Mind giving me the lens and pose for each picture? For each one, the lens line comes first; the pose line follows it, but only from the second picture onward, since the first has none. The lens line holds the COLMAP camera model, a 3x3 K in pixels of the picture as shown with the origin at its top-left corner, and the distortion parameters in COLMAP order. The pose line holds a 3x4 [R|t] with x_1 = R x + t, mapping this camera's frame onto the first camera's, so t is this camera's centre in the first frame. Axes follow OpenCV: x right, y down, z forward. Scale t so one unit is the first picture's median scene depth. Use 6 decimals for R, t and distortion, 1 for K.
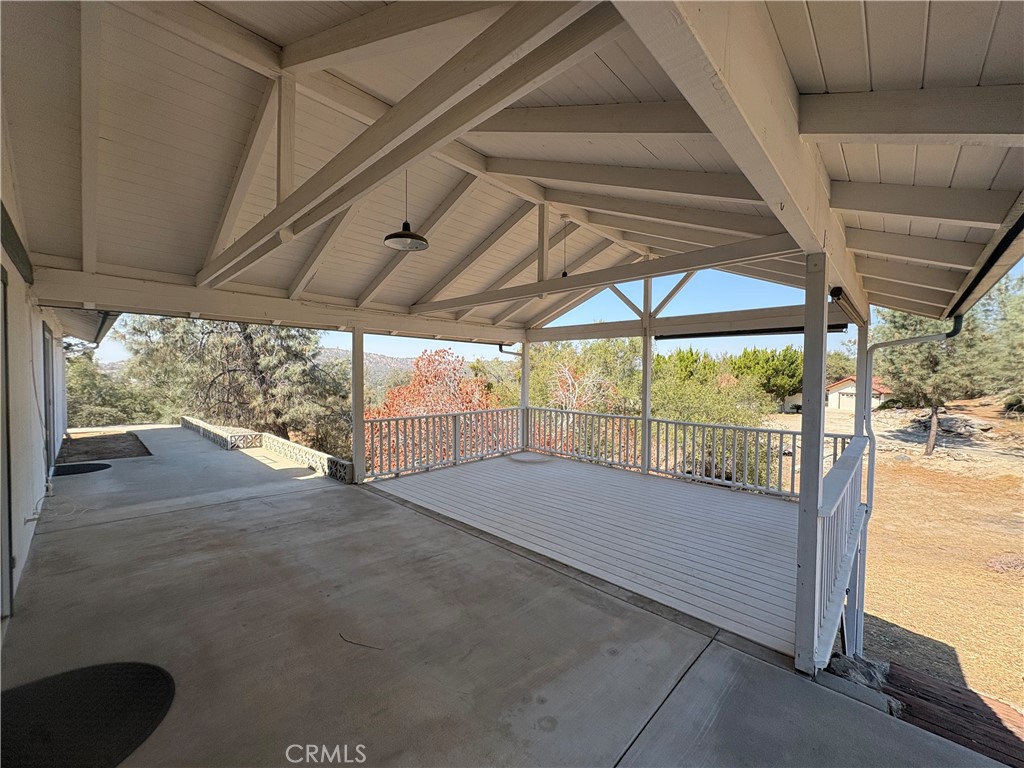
lens RADIAL K [[410.7, 0, 510.3], [0, 410.7, 383.3], [0, 0, 1]] dist [0.001760, -0.000481]
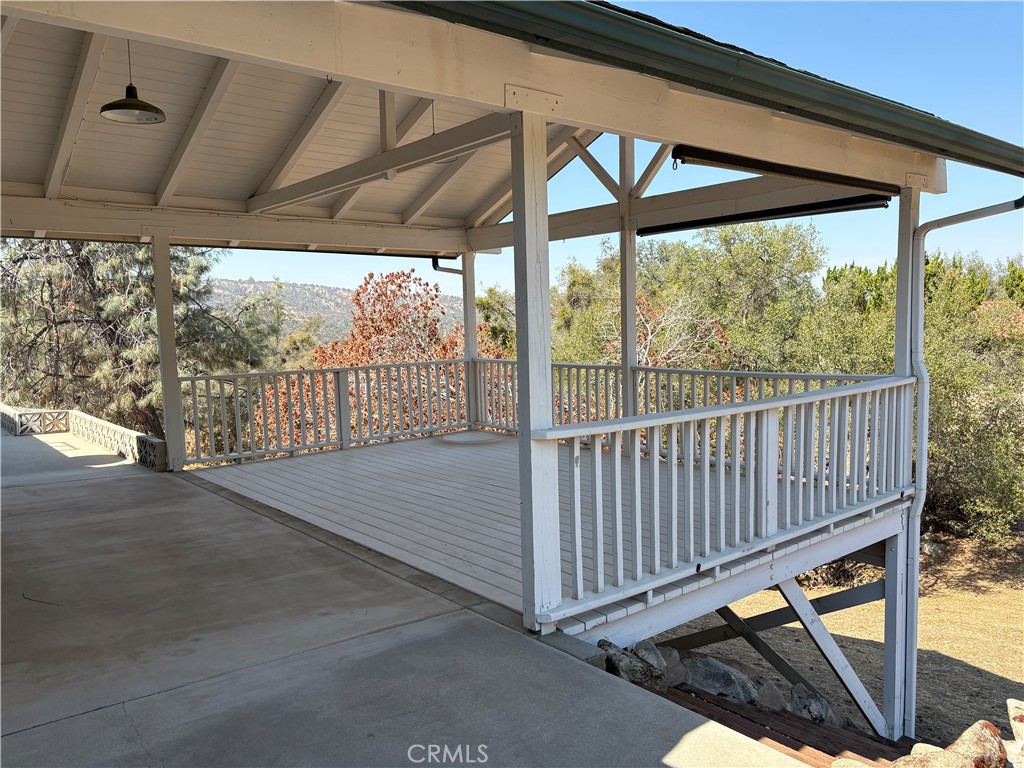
lens RADIAL K [[777.4, 0, 512.8], [0, 777.4, 389.2], [0, 0, 1]] dist [0.023026, -0.014936]
pose [[0.993552, -0.022799, -0.111064, 0.280054], [0.030102, 0.997462, 0.064527, 0.038236], [0.109311, -0.067454, 0.991716, -0.170064]]
